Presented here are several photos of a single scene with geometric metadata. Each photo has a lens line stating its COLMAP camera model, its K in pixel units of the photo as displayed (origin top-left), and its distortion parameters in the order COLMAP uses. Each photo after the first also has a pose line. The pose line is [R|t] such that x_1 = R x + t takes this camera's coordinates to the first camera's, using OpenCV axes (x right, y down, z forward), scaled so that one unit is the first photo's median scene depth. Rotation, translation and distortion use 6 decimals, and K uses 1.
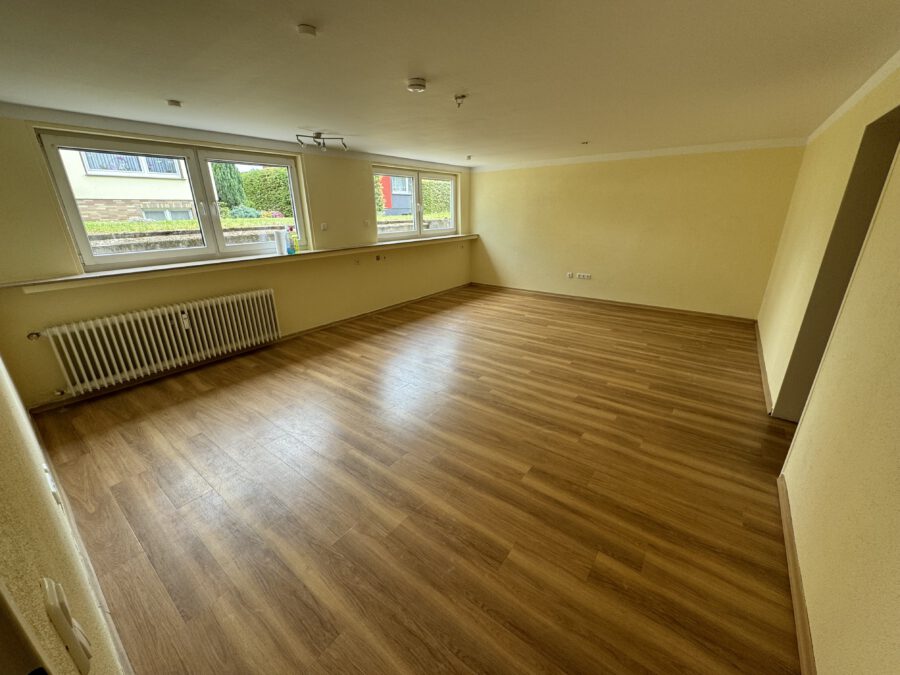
lens RADIAL K [[357.5, 0, 450.0], [0, 357.5, 337.5], [0, 0, 1]] dist [-0.005976, 0.000411]
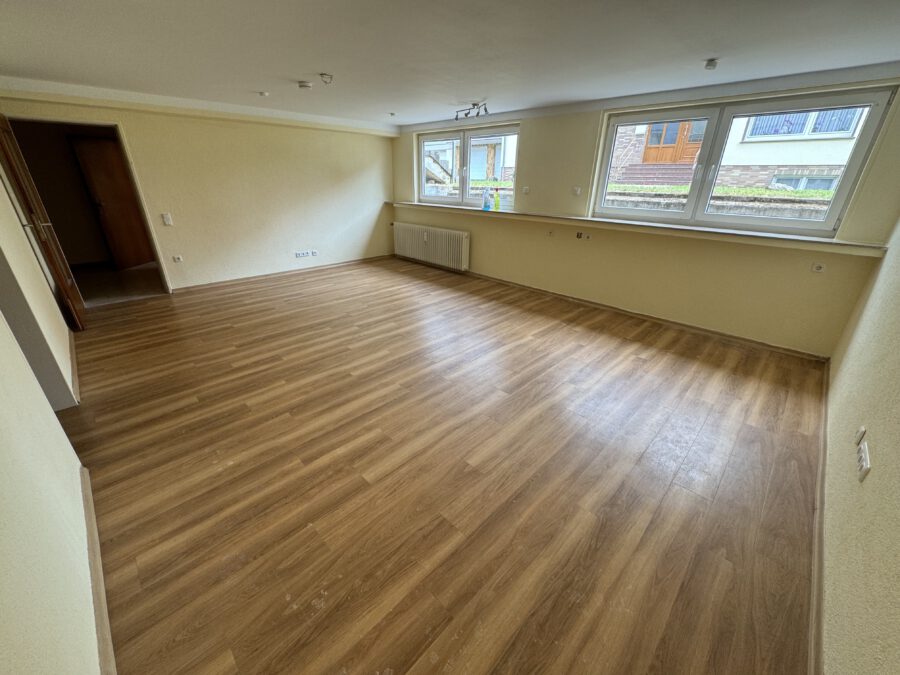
lens RADIAL K [[357.5, 0, 450.0], [0, 357.5, 337.5], [0, 0, 1]] dist [-0.005976, 0.000411]
pose [[-0.129903, 0.417095, -0.899531, 0.973644], [-0.345519, 0.831311, 0.435360, -0.408777], [0.929377, 0.367360, 0.036124, 1.133757]]
